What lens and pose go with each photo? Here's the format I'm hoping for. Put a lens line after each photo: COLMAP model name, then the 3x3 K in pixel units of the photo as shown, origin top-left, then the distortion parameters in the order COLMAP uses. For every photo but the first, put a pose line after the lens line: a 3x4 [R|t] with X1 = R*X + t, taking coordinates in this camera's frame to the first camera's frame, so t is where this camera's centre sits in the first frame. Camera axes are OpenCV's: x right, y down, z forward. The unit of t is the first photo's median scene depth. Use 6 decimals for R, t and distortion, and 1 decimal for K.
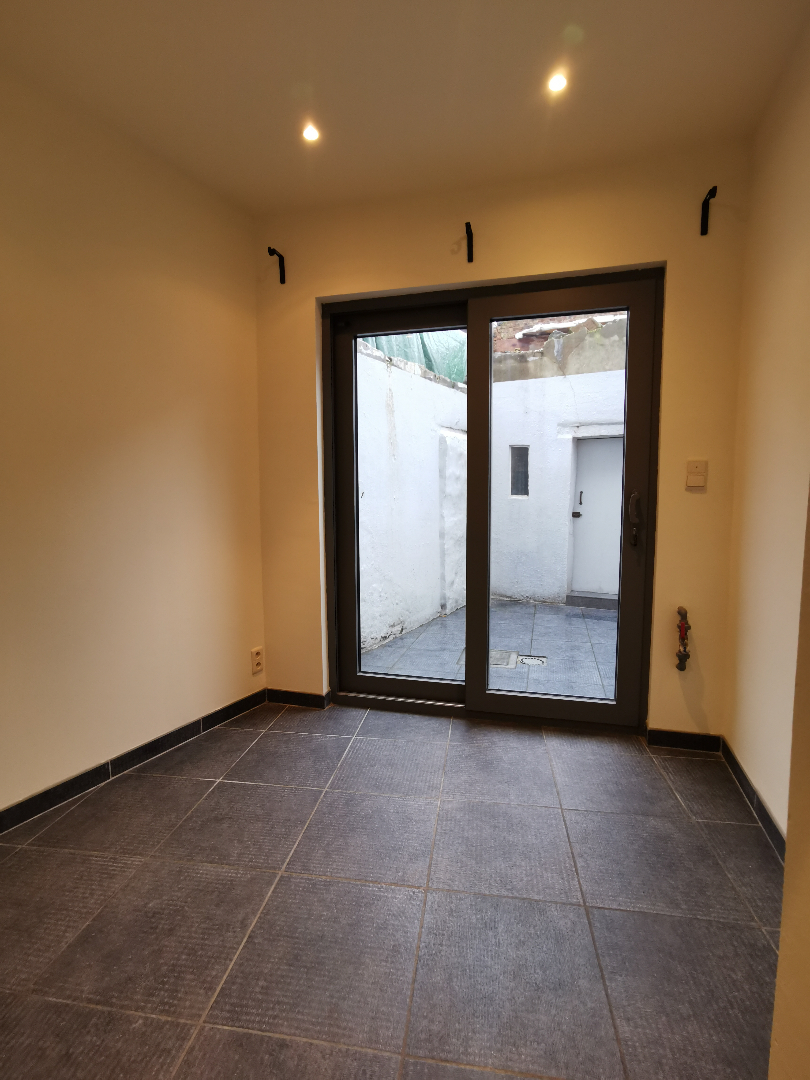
lens RADIAL K [[529.9, 0, 405.0], [0, 529.9, 540.0], [0, 0, 1]] dist [-0.041464, 0.030654]
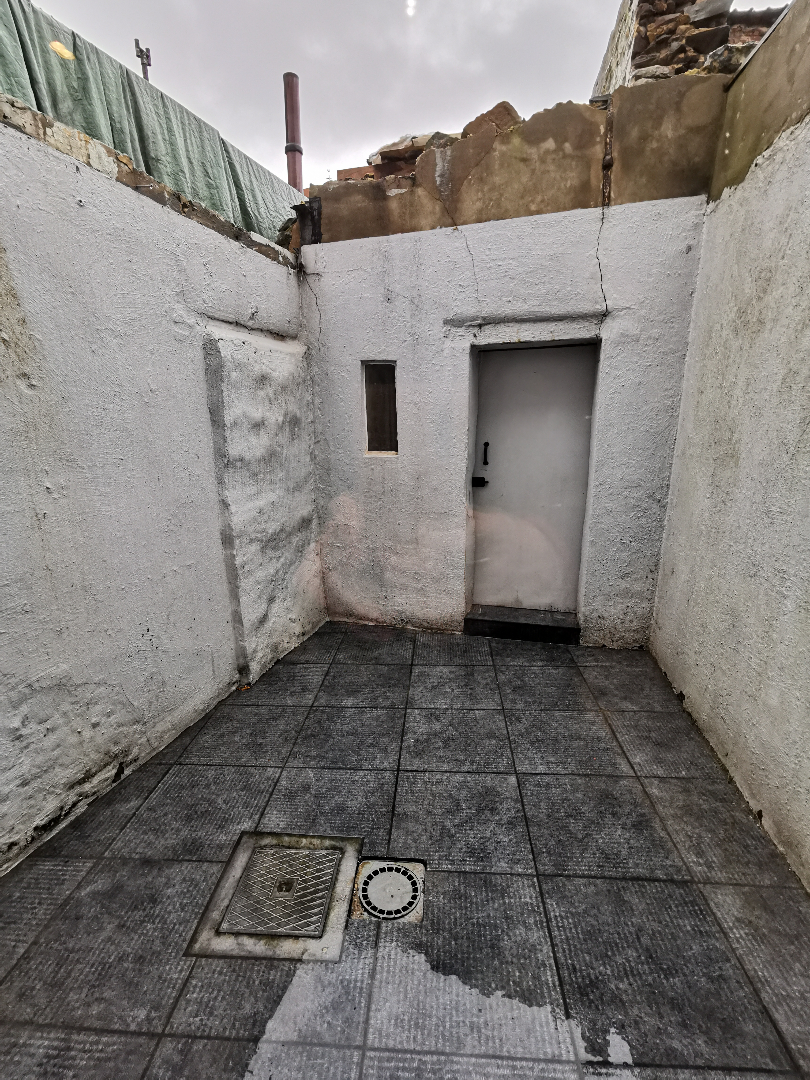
lens RADIAL K [[529.9, 0, 405.0], [0, 529.9, 540.0], [0, 0, 1]] dist [-0.041464, 0.030654]
pose [[0.981274, -0.054157, 0.184848, 0.142686], [0.030485, 0.991230, 0.128582, -0.068824], [-0.190191, -0.120539, 0.974319, 0.469990]]
